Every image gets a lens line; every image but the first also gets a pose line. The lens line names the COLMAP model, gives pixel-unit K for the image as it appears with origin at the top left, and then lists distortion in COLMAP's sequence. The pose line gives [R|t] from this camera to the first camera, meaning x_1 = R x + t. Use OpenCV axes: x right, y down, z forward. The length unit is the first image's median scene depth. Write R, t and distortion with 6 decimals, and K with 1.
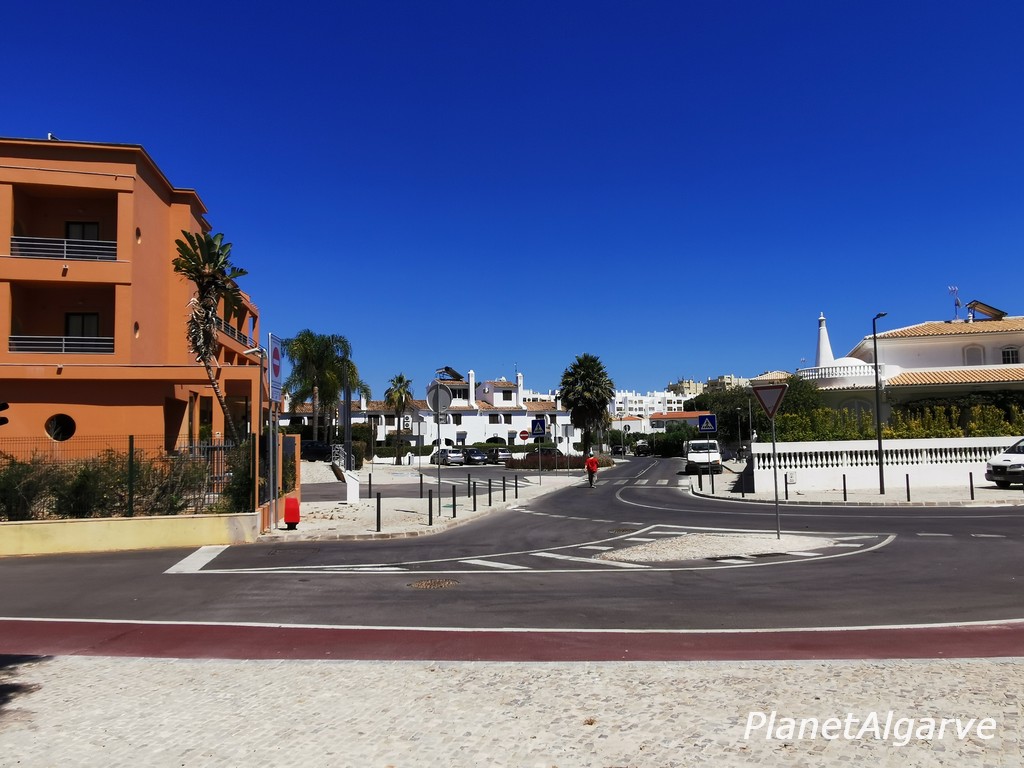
lens RADIAL K [[736.7, 0, 509.9], [0, 736.7, 379.8], [0, 0, 1]] dist [0.039817, 0.001073]
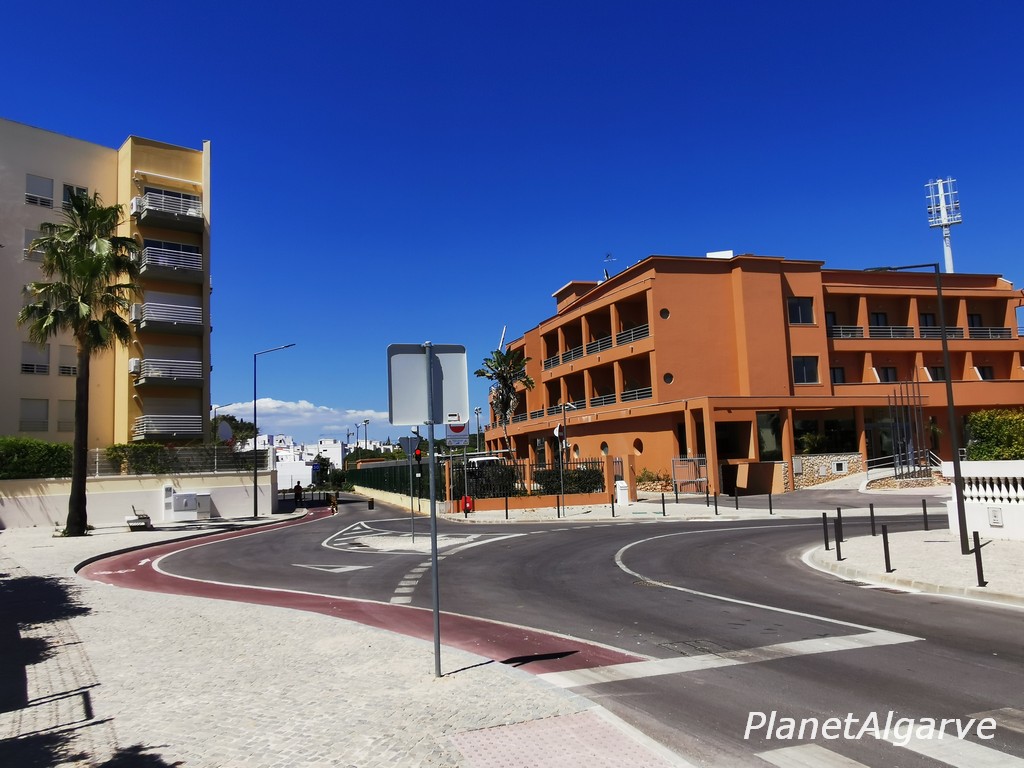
lens RADIAL K [[736.7, 0, 509.0], [0, 736.7, 384.7], [0, 0, 1]] dist [0.039817, 0.001073]
pose [[0.190659, -0.093829, -0.977162, 0.911232], [0.118984, 0.990291, -0.071875, 0.012951], [0.974419, -0.102563, 0.199972, 0.426446]]
